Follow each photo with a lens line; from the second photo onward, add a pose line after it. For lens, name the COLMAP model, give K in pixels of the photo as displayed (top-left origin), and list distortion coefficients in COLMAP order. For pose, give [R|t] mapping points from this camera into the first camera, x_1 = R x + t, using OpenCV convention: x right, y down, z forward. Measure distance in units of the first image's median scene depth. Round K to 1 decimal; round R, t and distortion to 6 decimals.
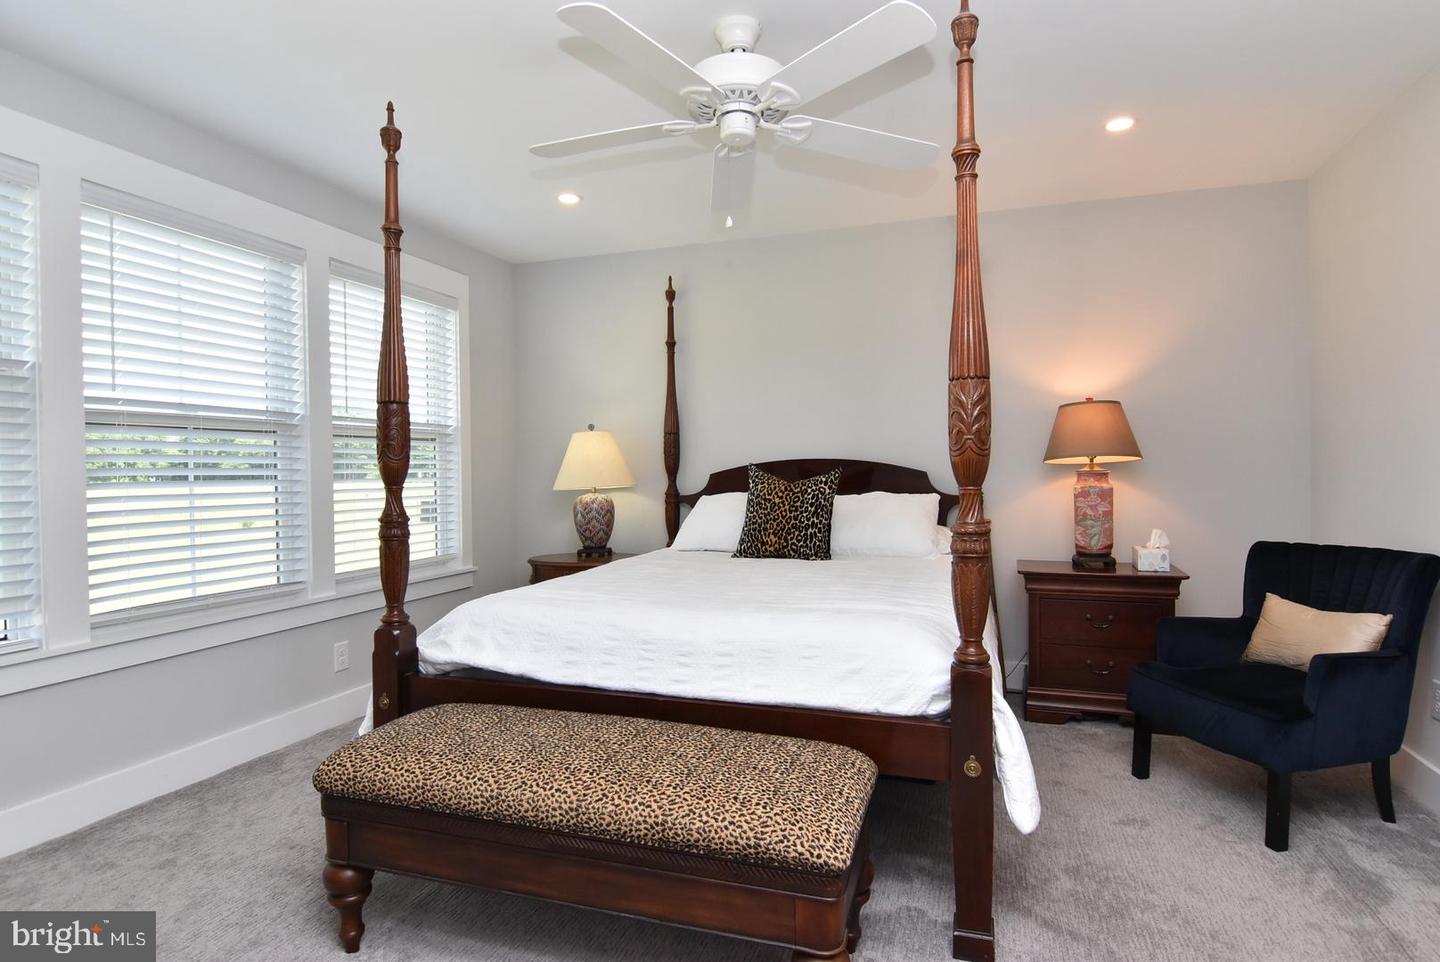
lens RADIAL K [[764.4, 0, 725.5], [0, 764.4, 480.2], [0, 0, 1]] dist [-0.001905, -0.015313]
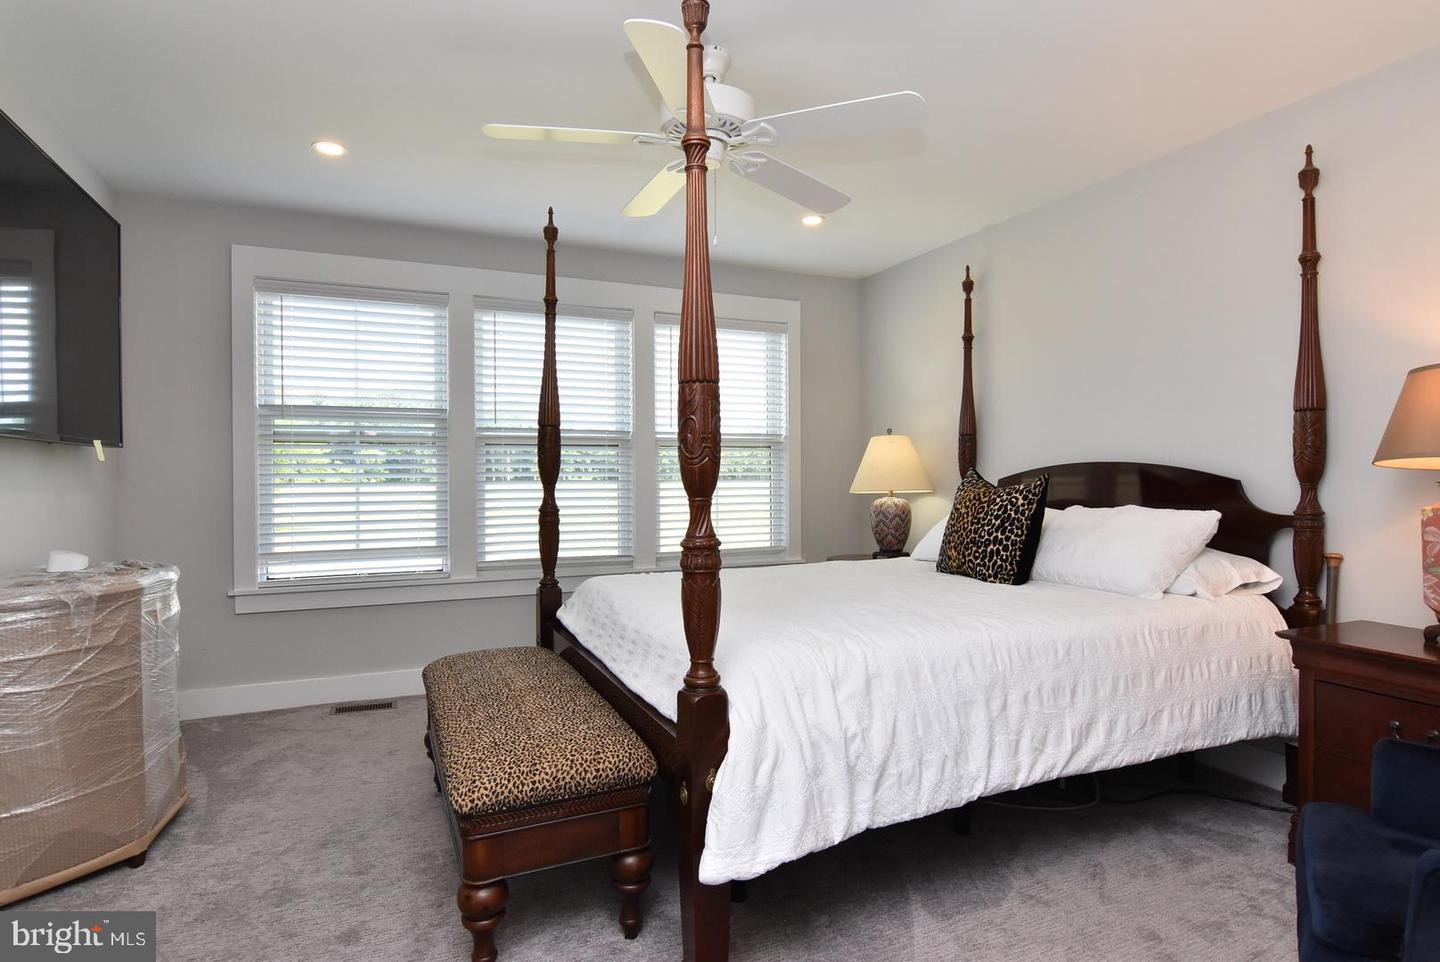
lens RADIAL K [[764.4, 0, 722.8], [0, 764.4, 476.9], [0, 0, 1]] dist [-0.001905, -0.015313]
pose [[0.673678, 0.009586, -0.738963, 0.531392], [-0.013482, 0.999909, 0.000681, -0.008905], [0.738902, 0.009504, 0.673746, 0.202106]]
